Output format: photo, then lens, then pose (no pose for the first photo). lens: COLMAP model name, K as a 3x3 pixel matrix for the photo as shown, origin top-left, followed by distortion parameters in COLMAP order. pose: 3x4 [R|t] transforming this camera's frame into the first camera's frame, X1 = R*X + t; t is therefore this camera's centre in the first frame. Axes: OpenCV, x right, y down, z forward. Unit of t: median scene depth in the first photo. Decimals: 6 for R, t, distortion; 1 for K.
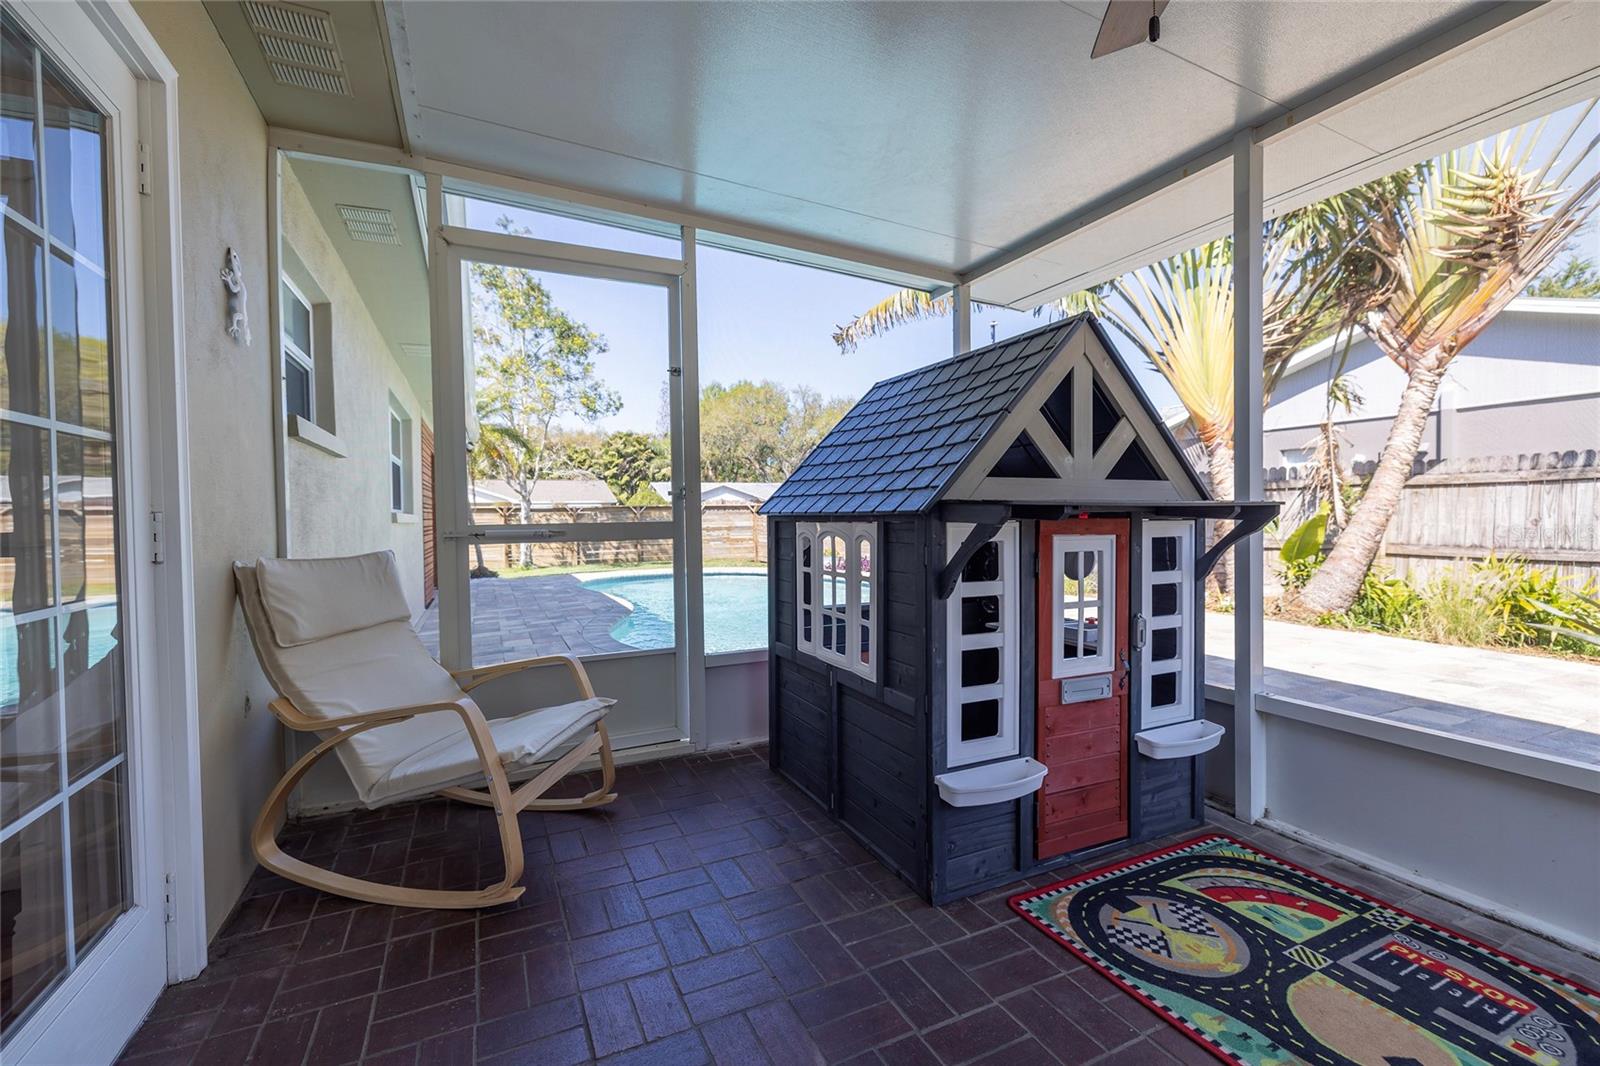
lens RADIAL K [[674.4, 0, 796.2], [0, 674.4, 530.7], [0, 0, 1]] dist [-0.001678, 0.000268]
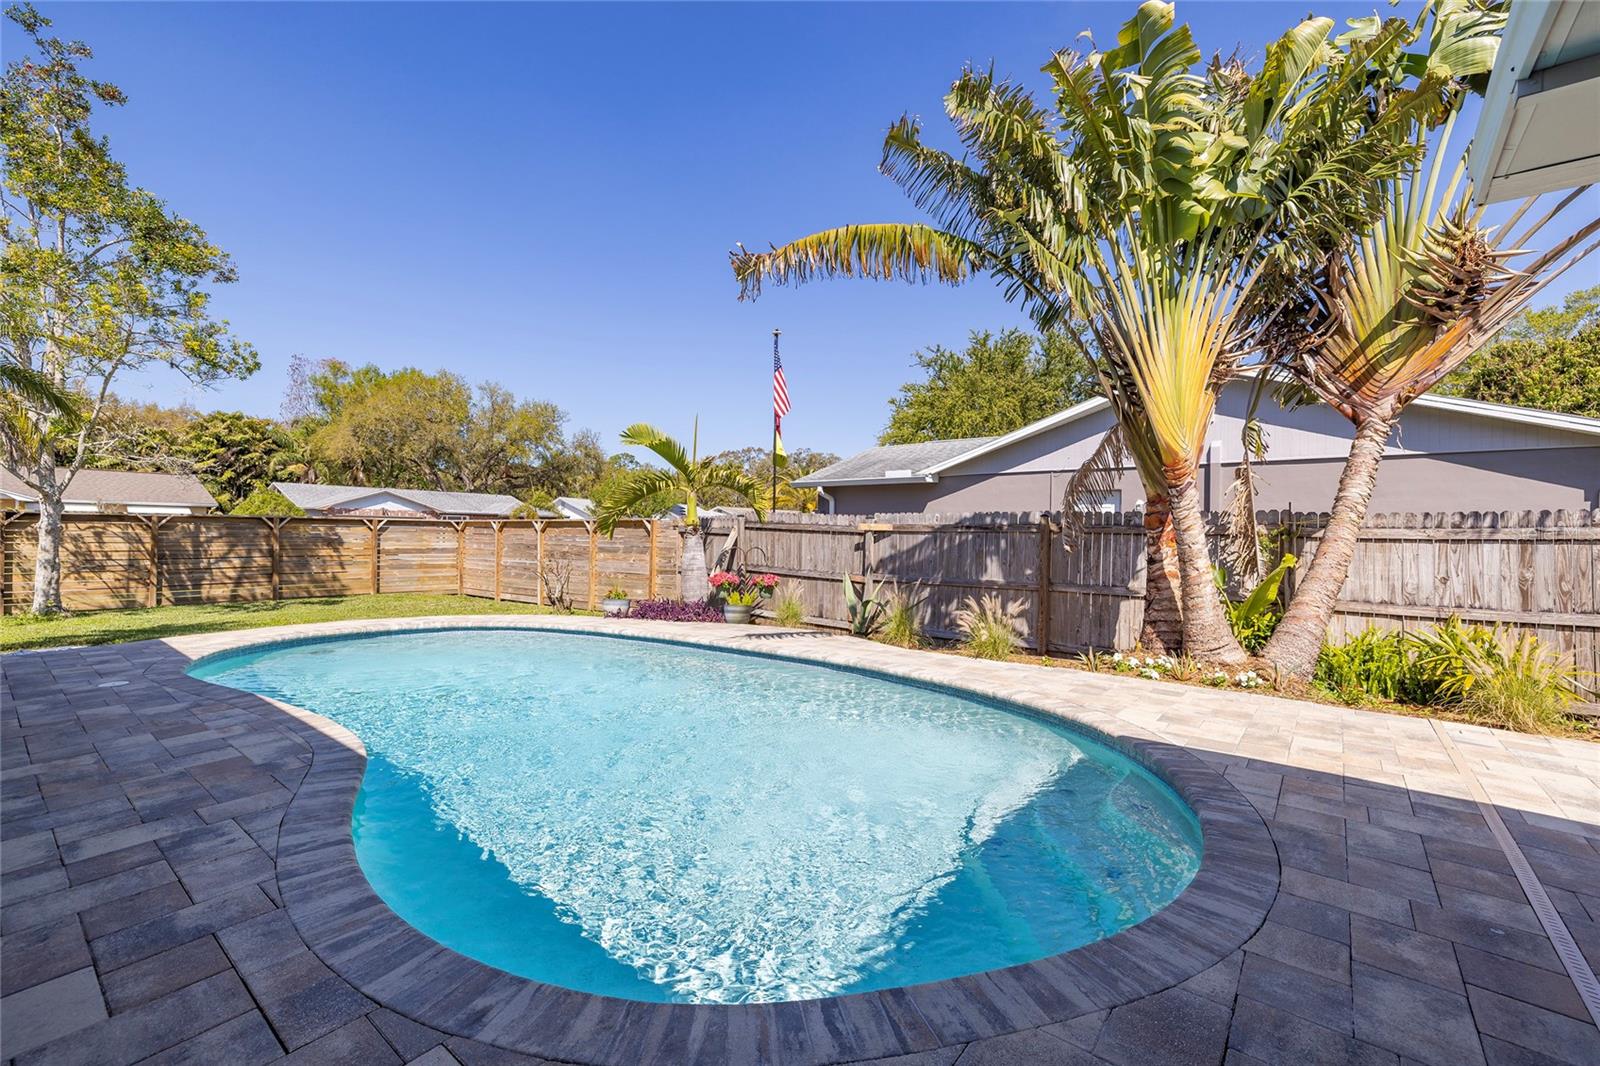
lens RADIAL K [[675.3, 0, 790.4], [0, 675.3, 528.2], [0, 0, 1]] dist [-0.001804, 0.000461]
pose [[0.896882, 0.031495, 0.441146, -0.703874], [-0.018366, 0.999253, -0.034001, -0.119449], [-0.441888, 0.022393, 0.896791, 1.622253]]
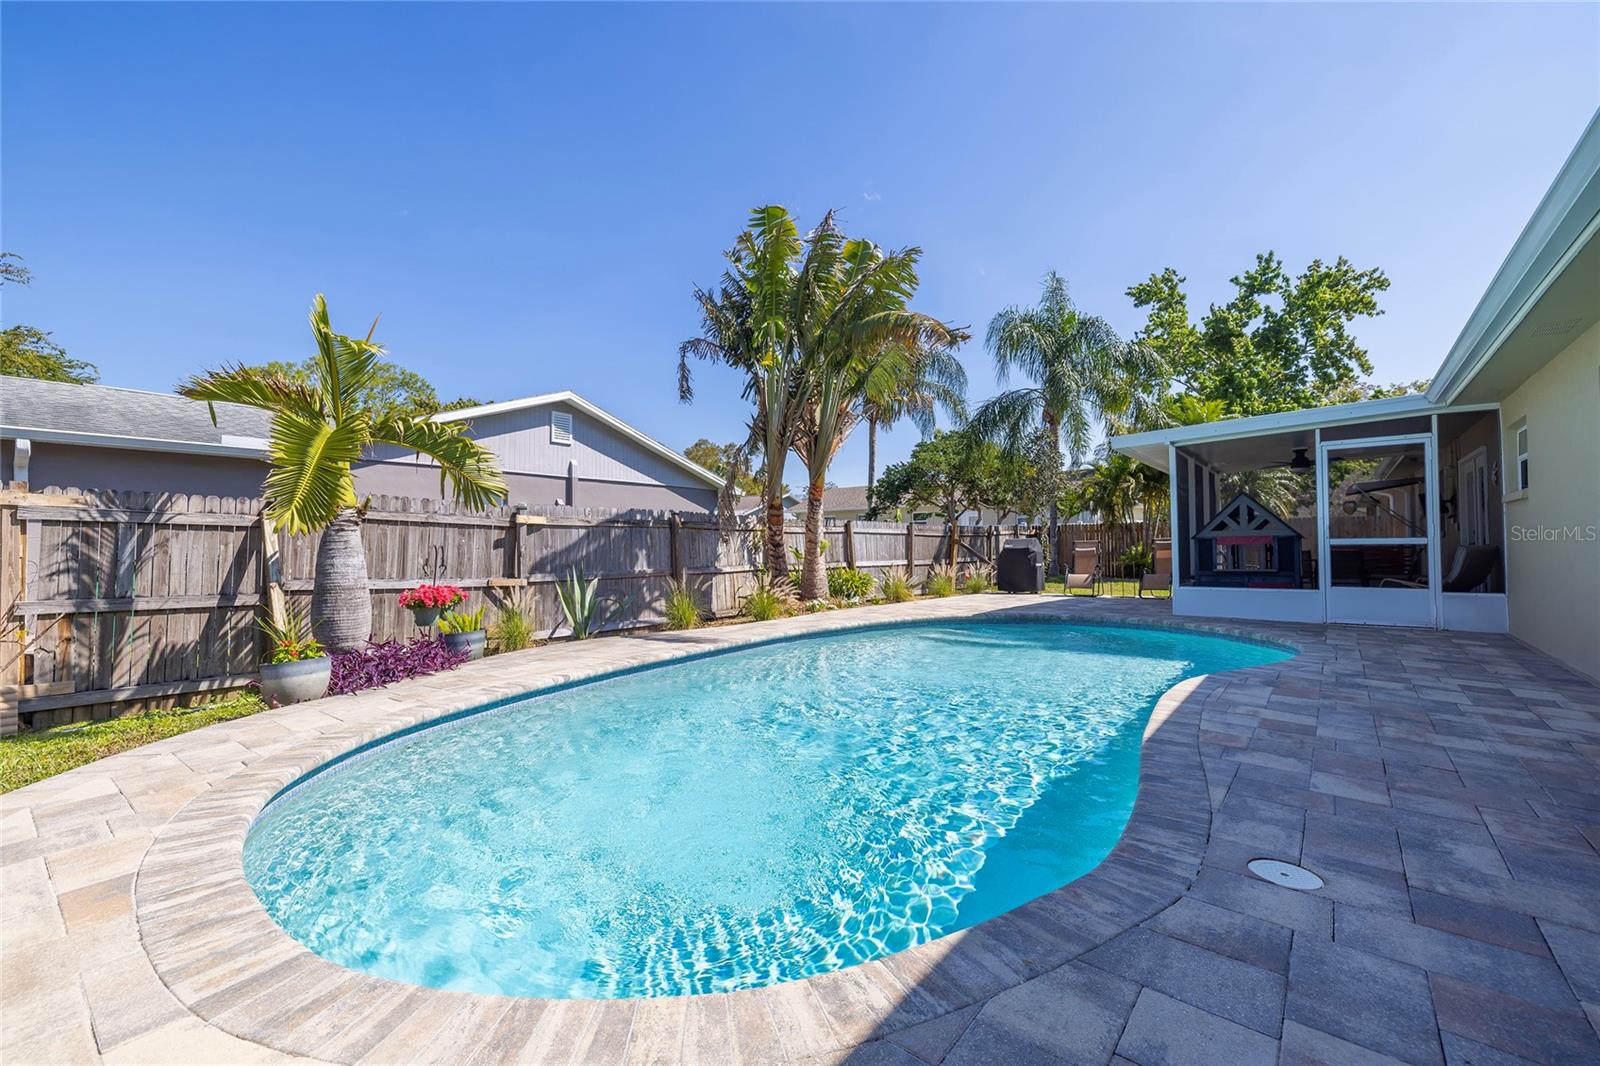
lens RADIAL K [[675.0, 0, 789.8], [0, 675.0, 532.1], [0, 0, 1]] dist [0.001561, 0.000383]
pose [[-0.440746, 0.040780, 0.896705, -2.423235], [0.036223, 0.998962, -0.027627, -0.059617], [-0.896901, 0.020305, -0.441765, 6.046448]]
